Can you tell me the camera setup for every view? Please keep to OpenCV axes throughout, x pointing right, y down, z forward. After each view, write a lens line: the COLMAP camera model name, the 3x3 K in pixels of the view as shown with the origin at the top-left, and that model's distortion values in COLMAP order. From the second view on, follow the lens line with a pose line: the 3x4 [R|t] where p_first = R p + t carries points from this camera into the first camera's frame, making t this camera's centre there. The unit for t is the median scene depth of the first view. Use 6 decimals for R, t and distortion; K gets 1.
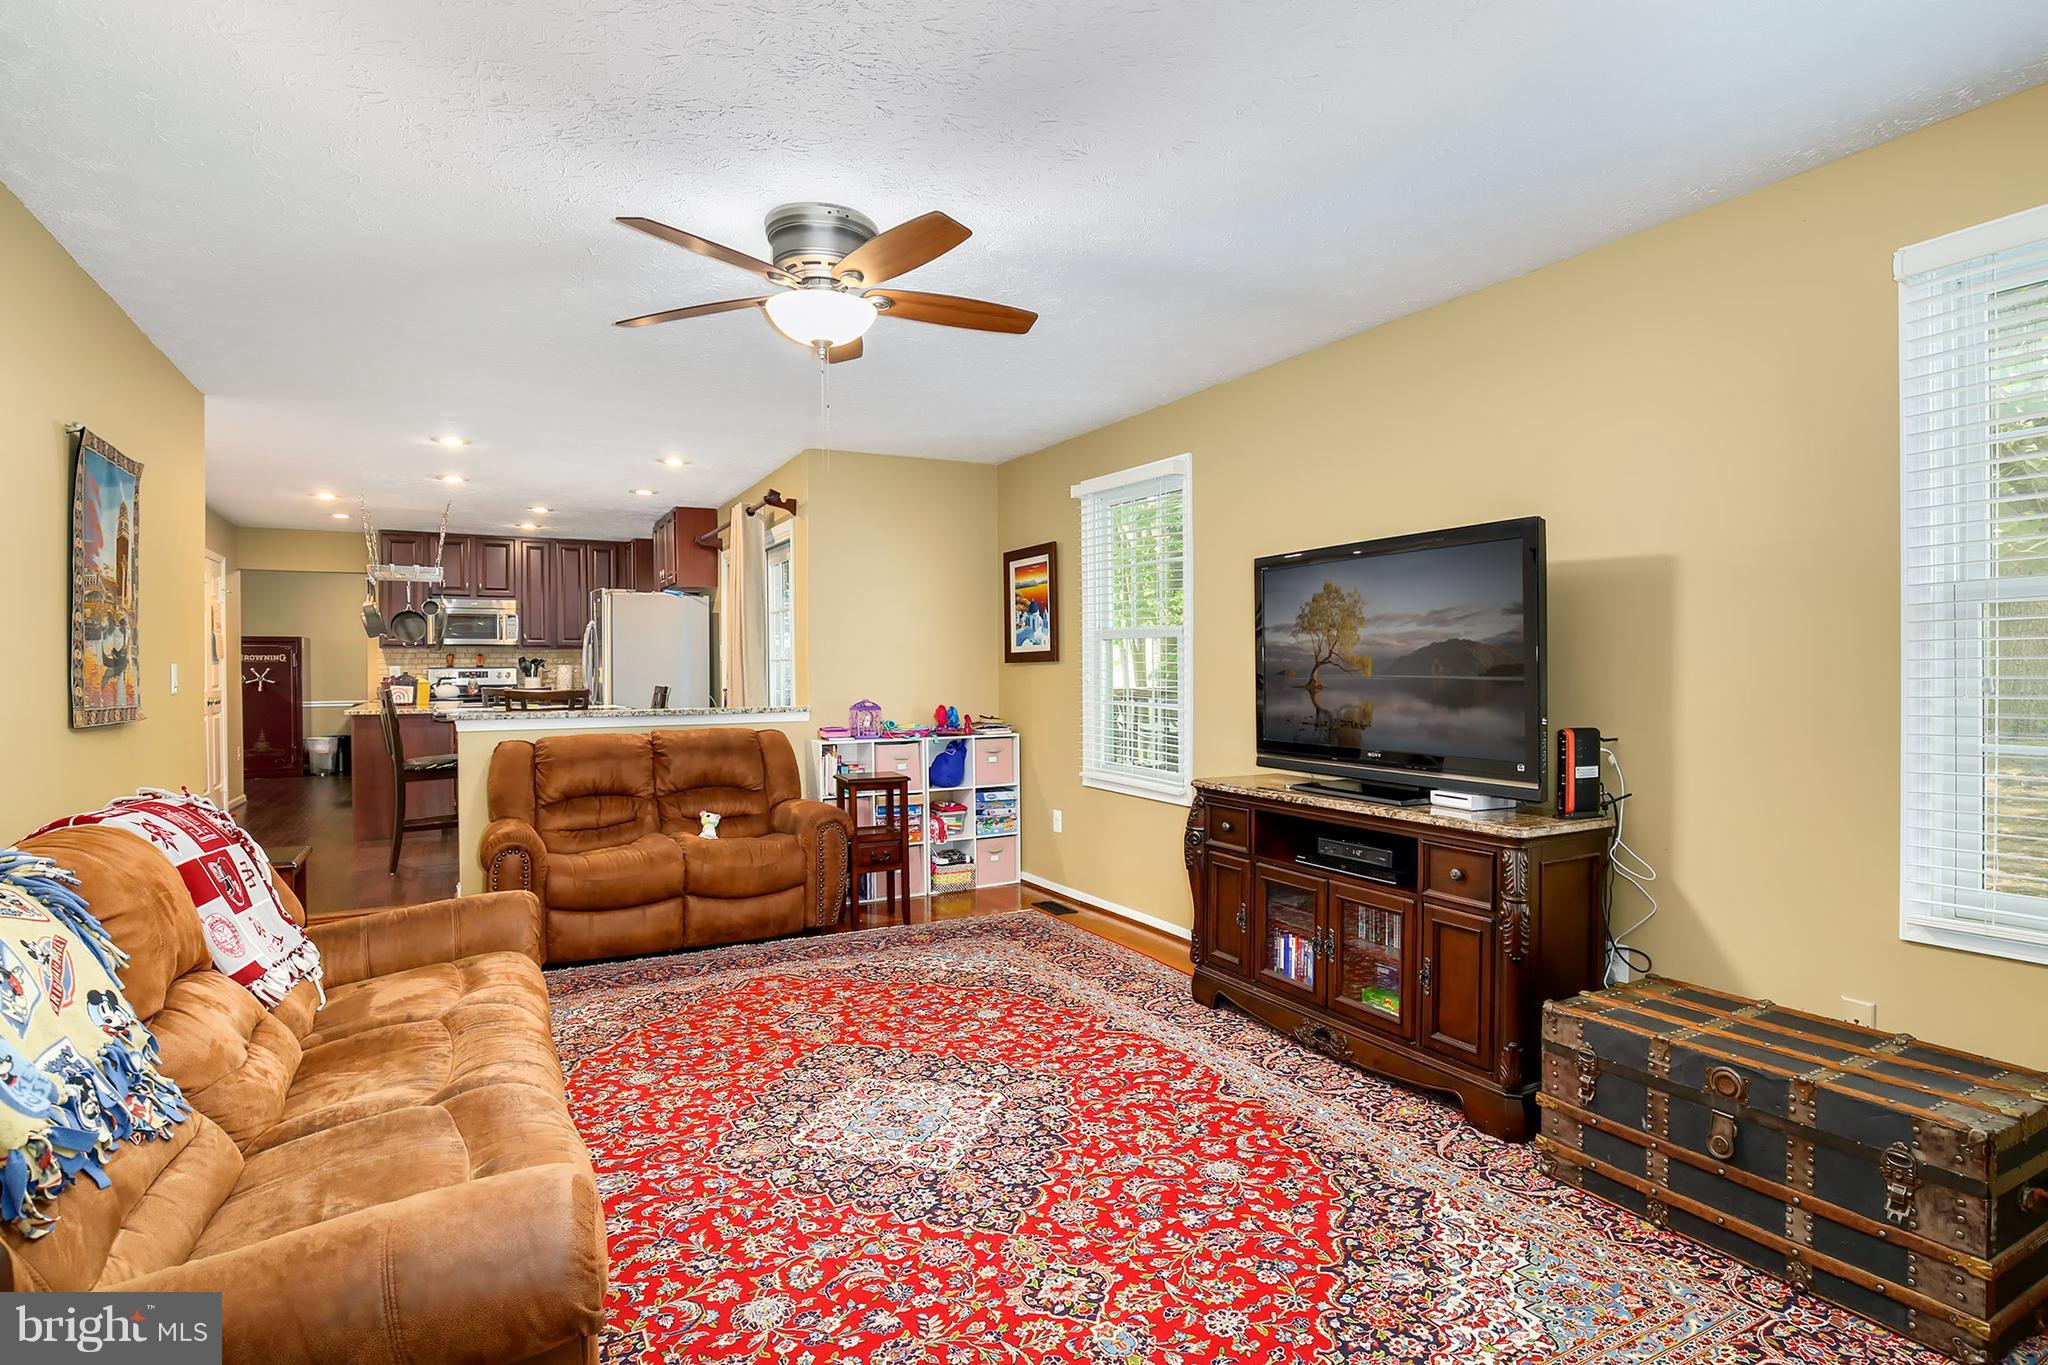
lens RADIAL K [[1019.8, 0, 1030.0], [0, 1019.8, 673.3], [0, 0, 1]] dist [-0.023619, 0.000830]
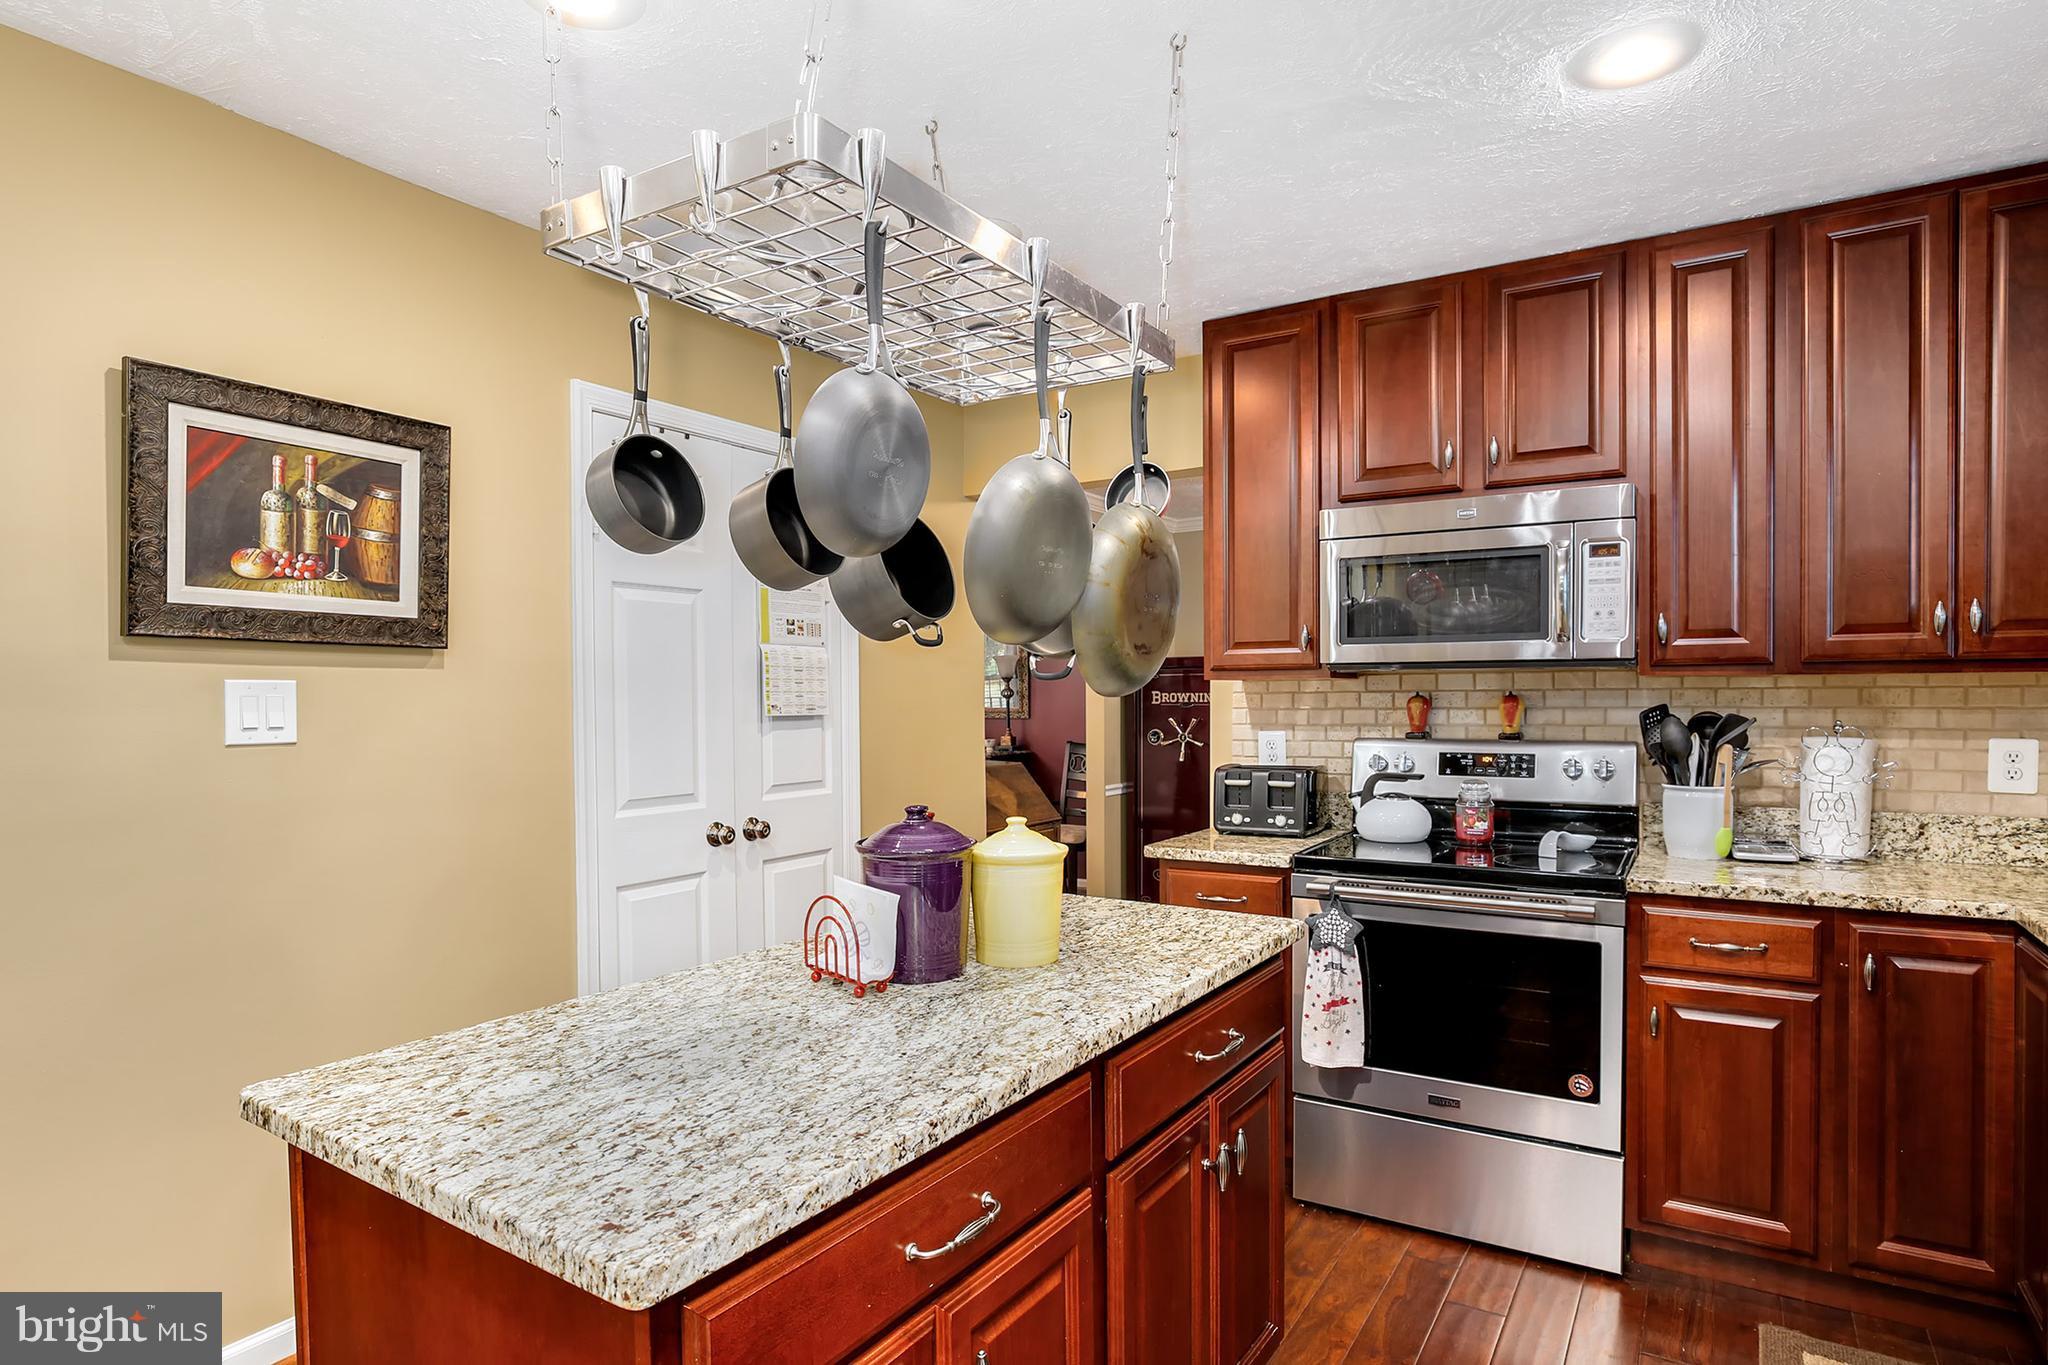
lens RADIAL K [[1114.2, 0, 1031.5], [0, 1114.2, 707.9], [0, 0, 1]] dist [-0.015706, 0.000172]
pose [[0.479937, 0.011534, -0.877227, -0.867917], [-0.002020, 0.999925, 0.012042, -0.048771], [0.877300, -0.004007, 0.479925, 1.914953]]
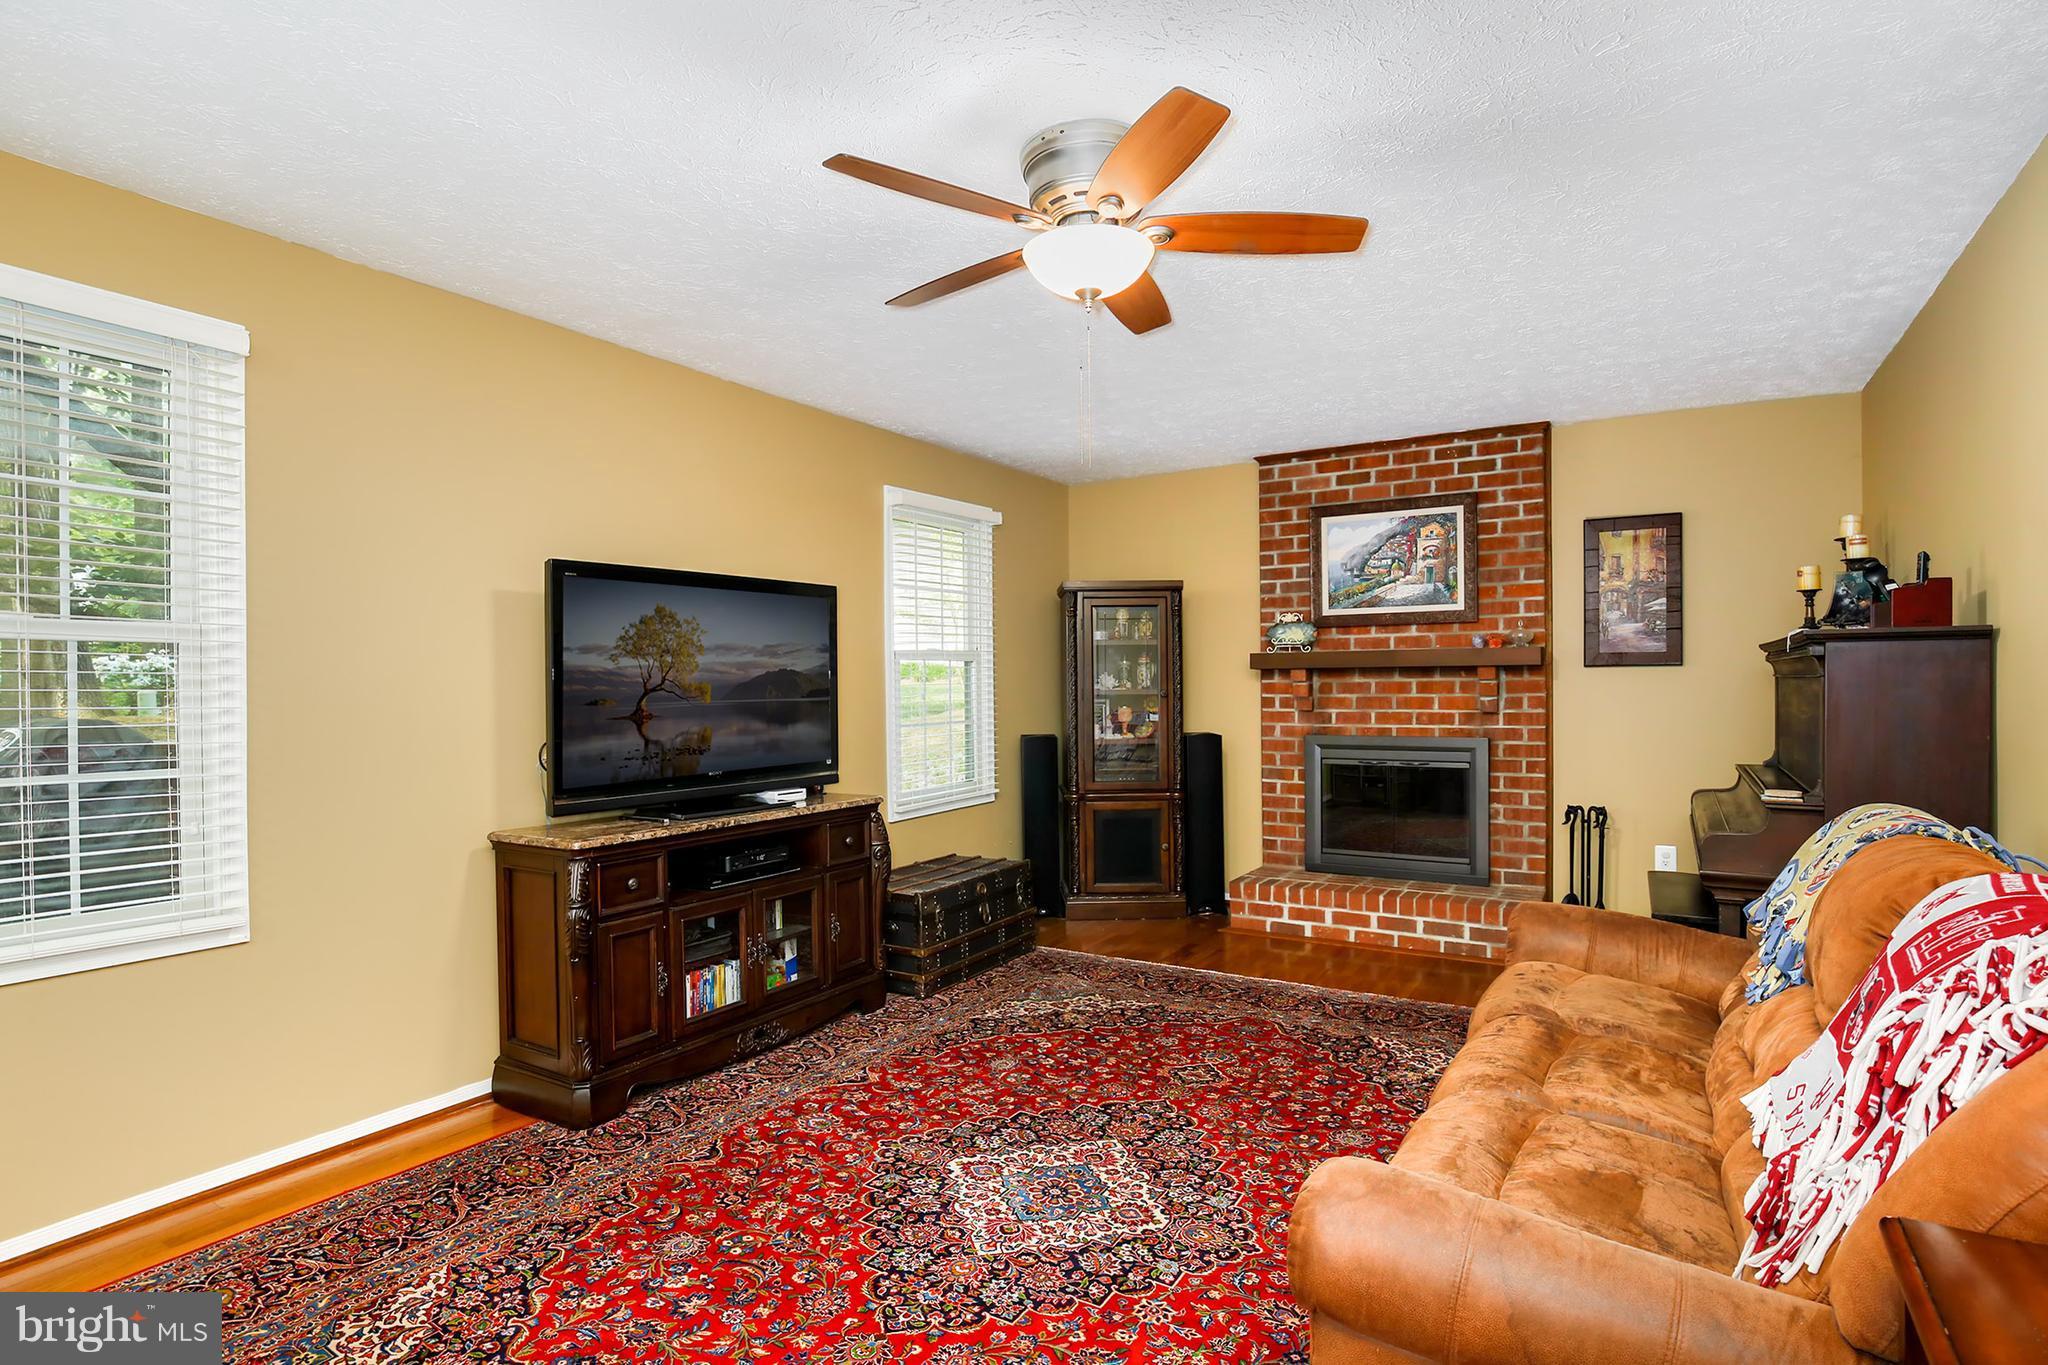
lens RADIAL K [[1028.4, 0, 1026.0], [0, 1028.4, 687.9], [0, 0, 1]] dist [-0.023767, 0.000896]
pose [[-0.484590, 0.009809, 0.874686, -0.731545], [0.022125, 0.999755, 0.001046, -0.004296], [-0.874462, 0.019859, -0.484688, 1.169843]]
